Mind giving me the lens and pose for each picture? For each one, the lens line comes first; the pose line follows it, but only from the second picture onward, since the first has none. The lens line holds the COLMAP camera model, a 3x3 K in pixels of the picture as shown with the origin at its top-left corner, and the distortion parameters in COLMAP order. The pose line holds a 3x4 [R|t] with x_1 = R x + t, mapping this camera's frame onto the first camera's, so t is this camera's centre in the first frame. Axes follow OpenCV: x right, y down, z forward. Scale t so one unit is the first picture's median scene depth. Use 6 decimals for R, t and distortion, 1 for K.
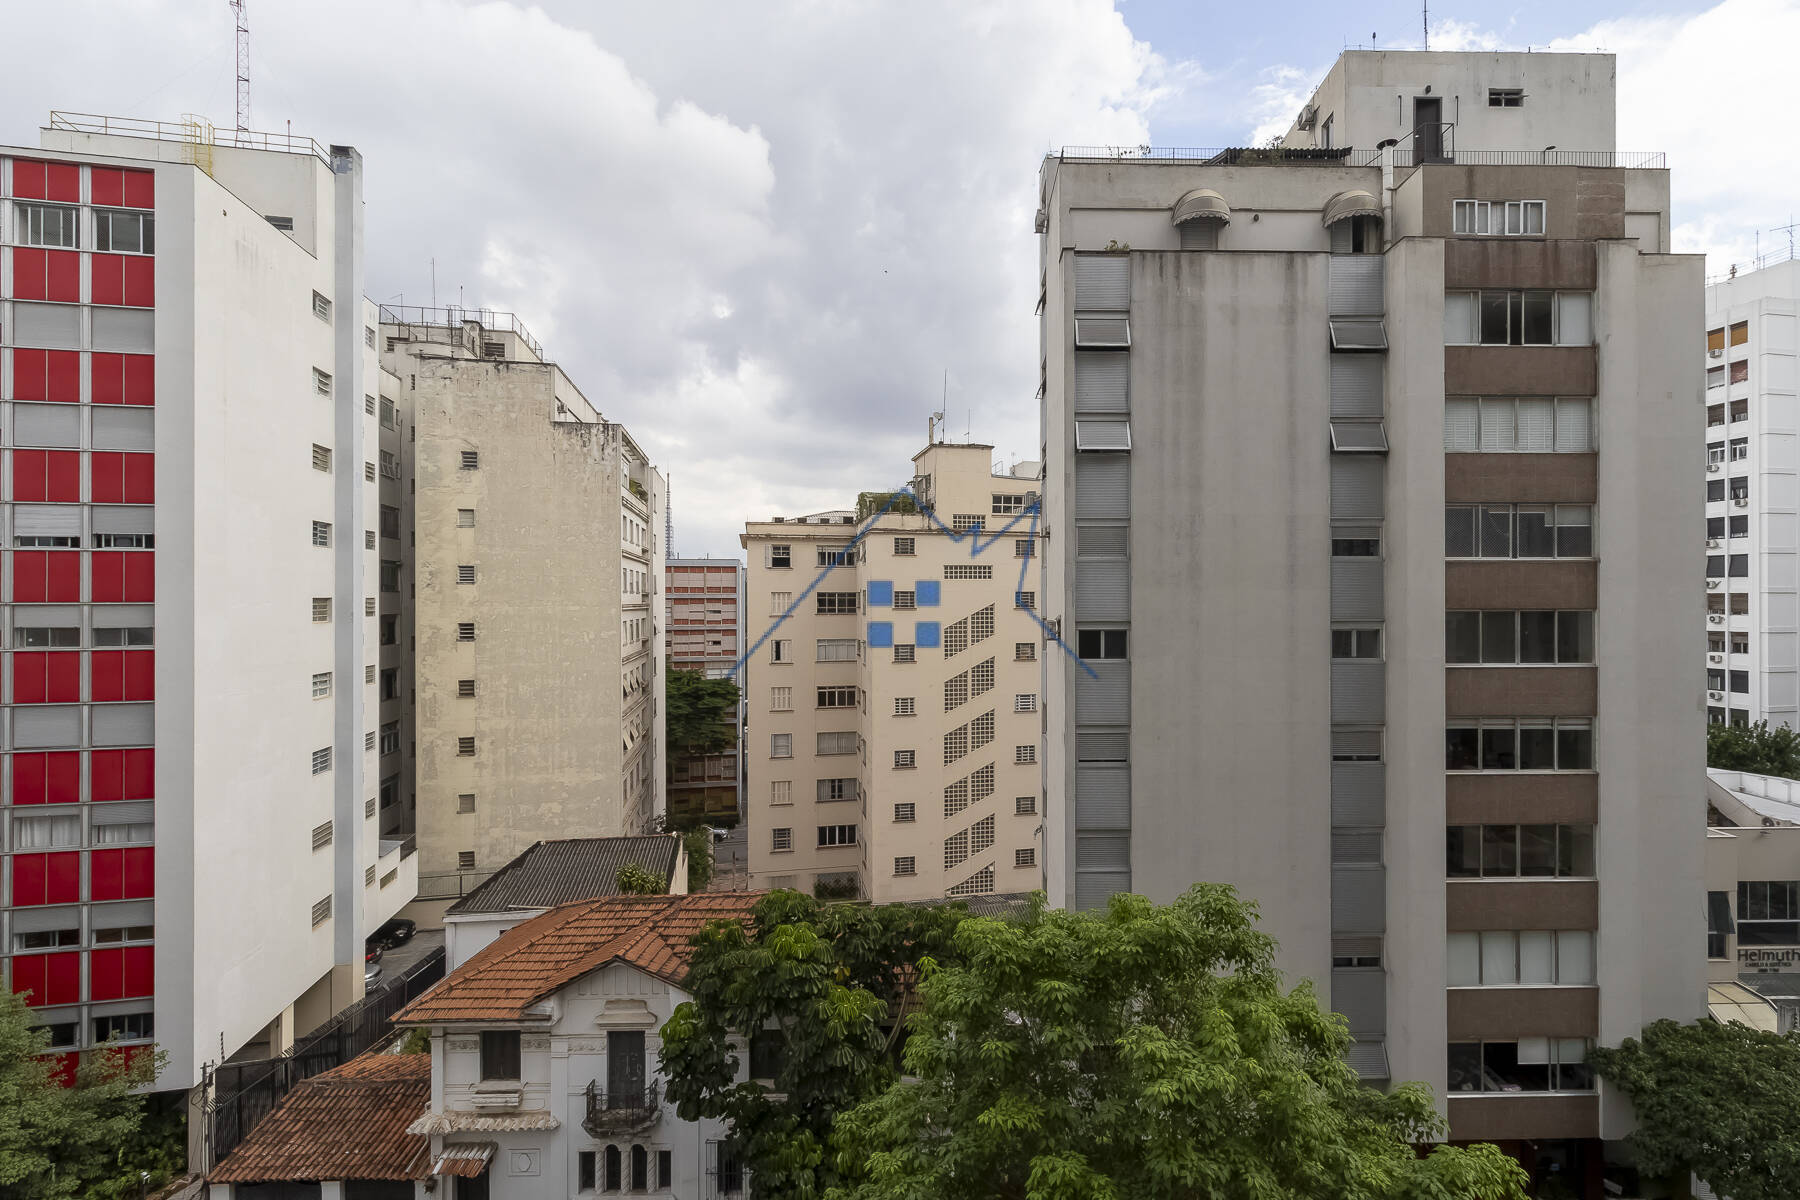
lens RADIAL K [[880.0, 0, 900.0], [0, 880.0, 600.0], [0, 0, 1]] dist [0.001138, 0.000525]
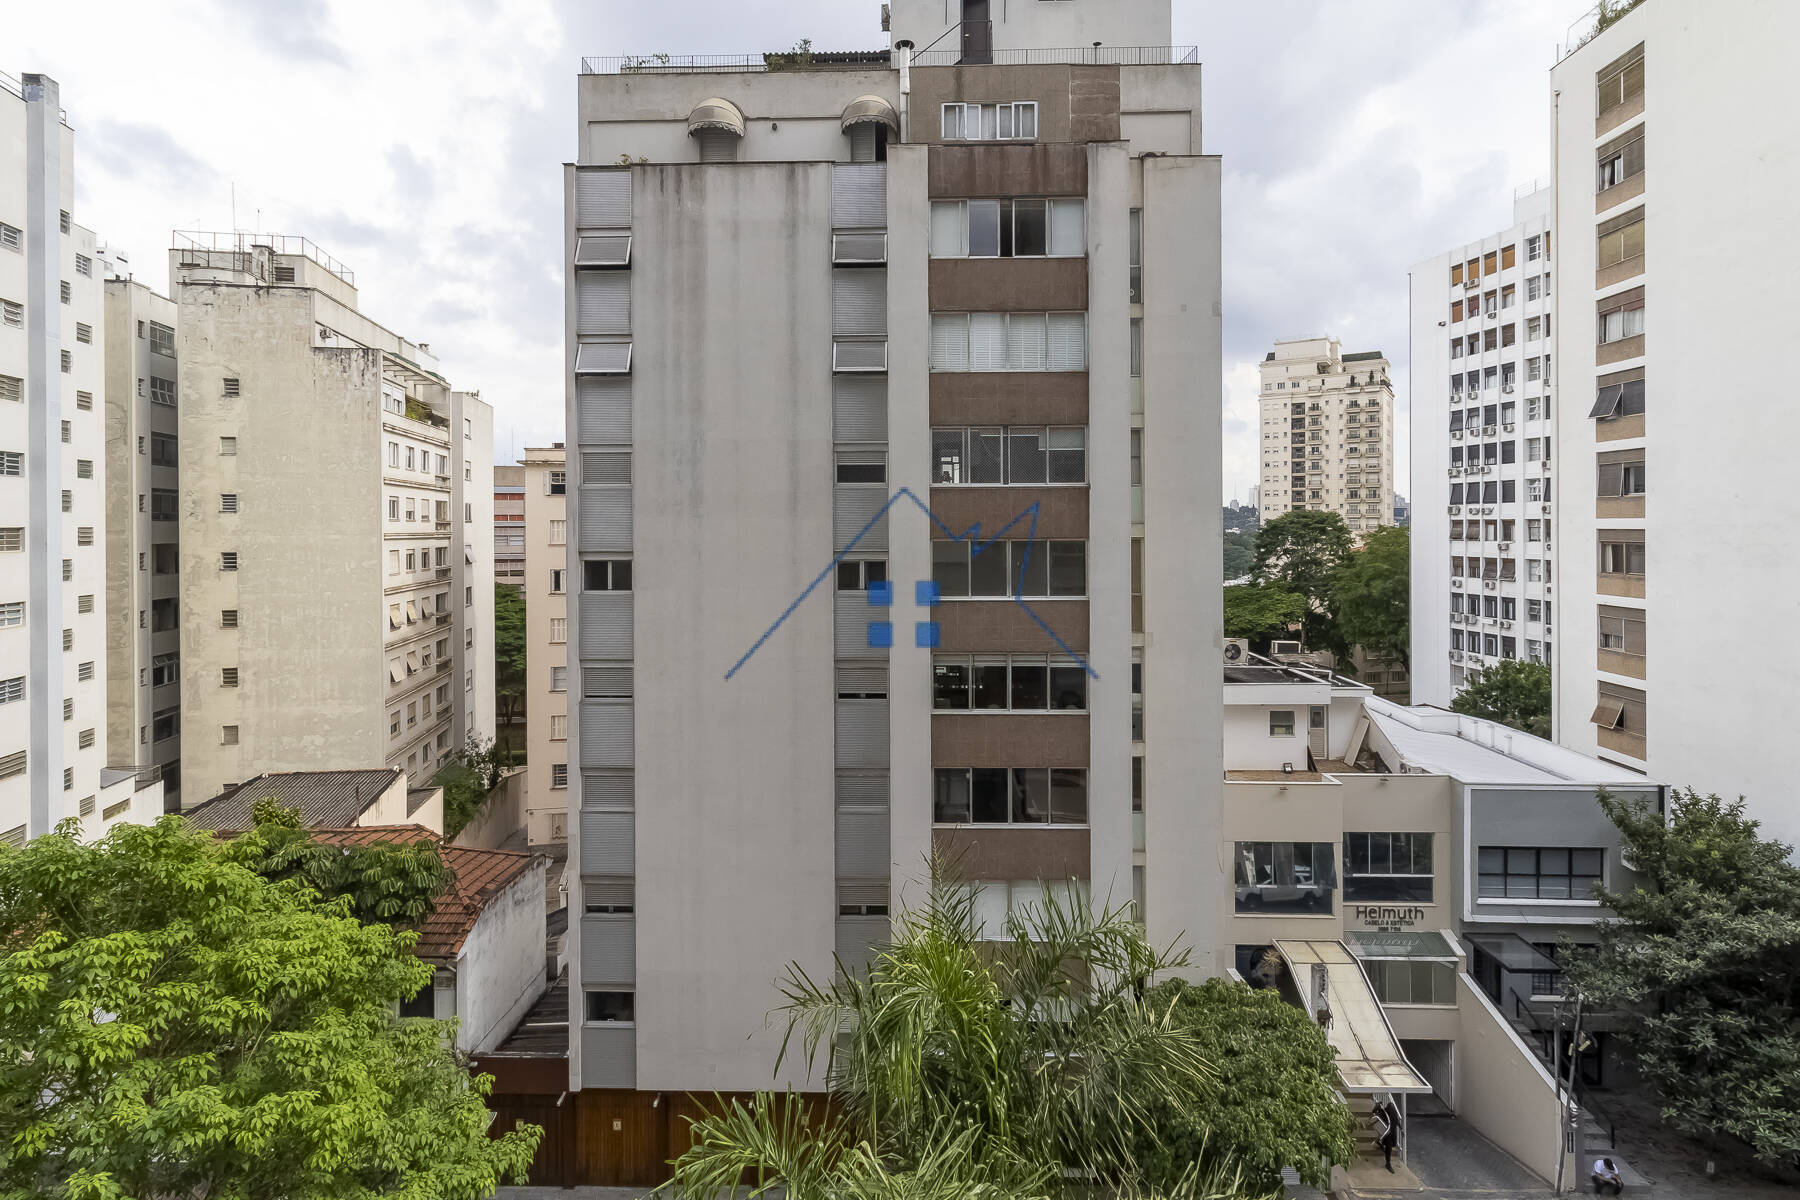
lens RADIAL K [[929.1, 0, 939.3], [0, 929.1, 529.5], [0, 0, 1]] dist [0.001149, 0.000123]
pose [[0.998441, -0.001688, -0.055799, 0.651804], [0.001878, 0.999993, 0.003366, -0.002414], [0.055793, -0.003466, 0.998436, 0.006771]]
